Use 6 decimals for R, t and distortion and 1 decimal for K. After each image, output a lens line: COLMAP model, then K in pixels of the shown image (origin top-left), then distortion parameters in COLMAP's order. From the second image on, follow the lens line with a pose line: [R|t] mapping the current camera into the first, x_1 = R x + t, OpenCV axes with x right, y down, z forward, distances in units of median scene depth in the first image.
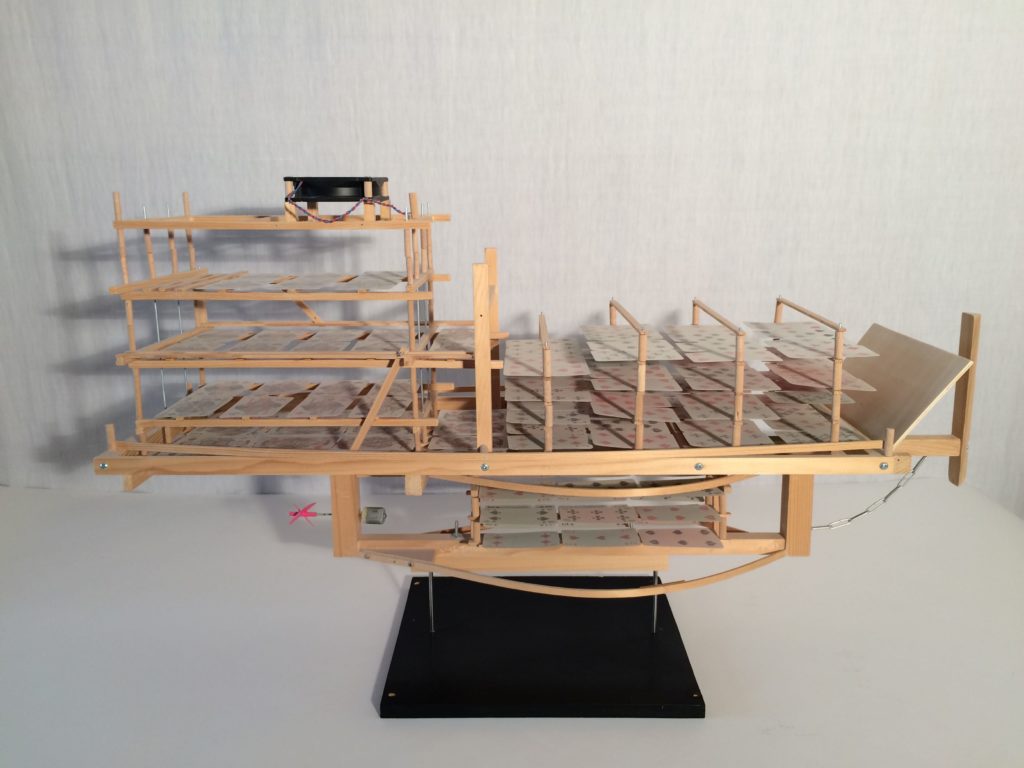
lens RADIAL K [[995.8, 0, 512.0], [0, 995.8, 384.0], [0, 0, 1]] dist [0.350415, -0.395060]
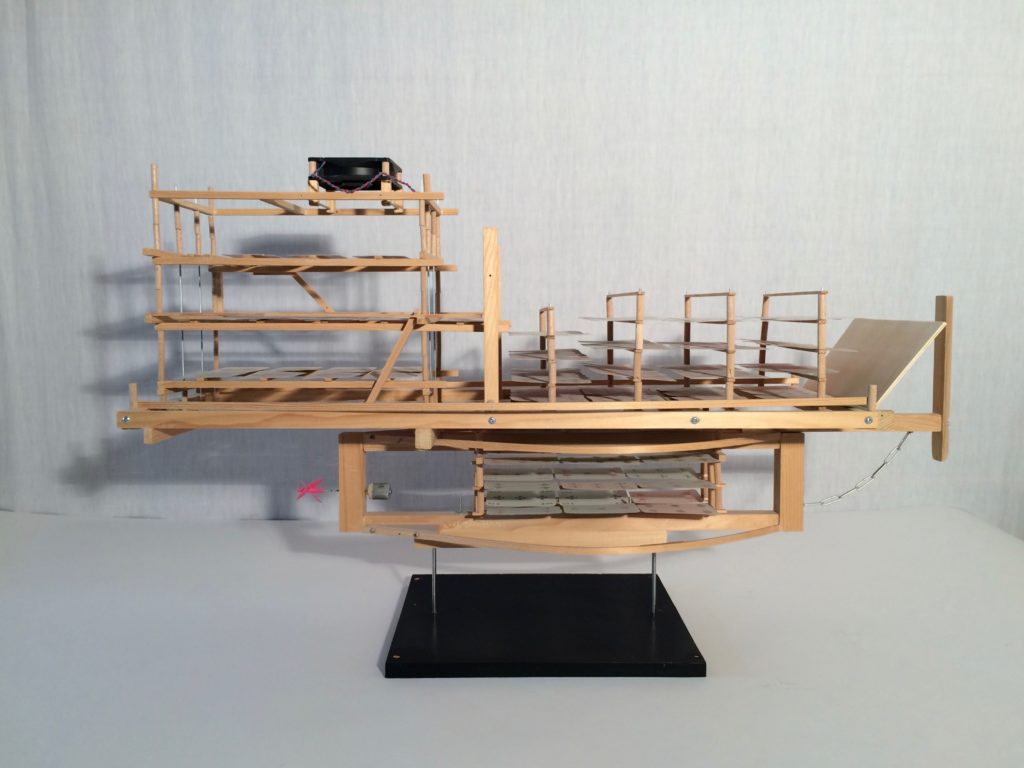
lens RADIAL K [[995.8, 0, 512.0], [0, 995.8, 384.0], [0, 0, 1]] dist [0.350415, -0.395060]
pose [[0.999850, 0.009387, -0.014543, 0.007320], [-0.010905, 0.994087, -0.108042, 0.098139], [0.013442, 0.108185, 0.994040, -0.032661]]
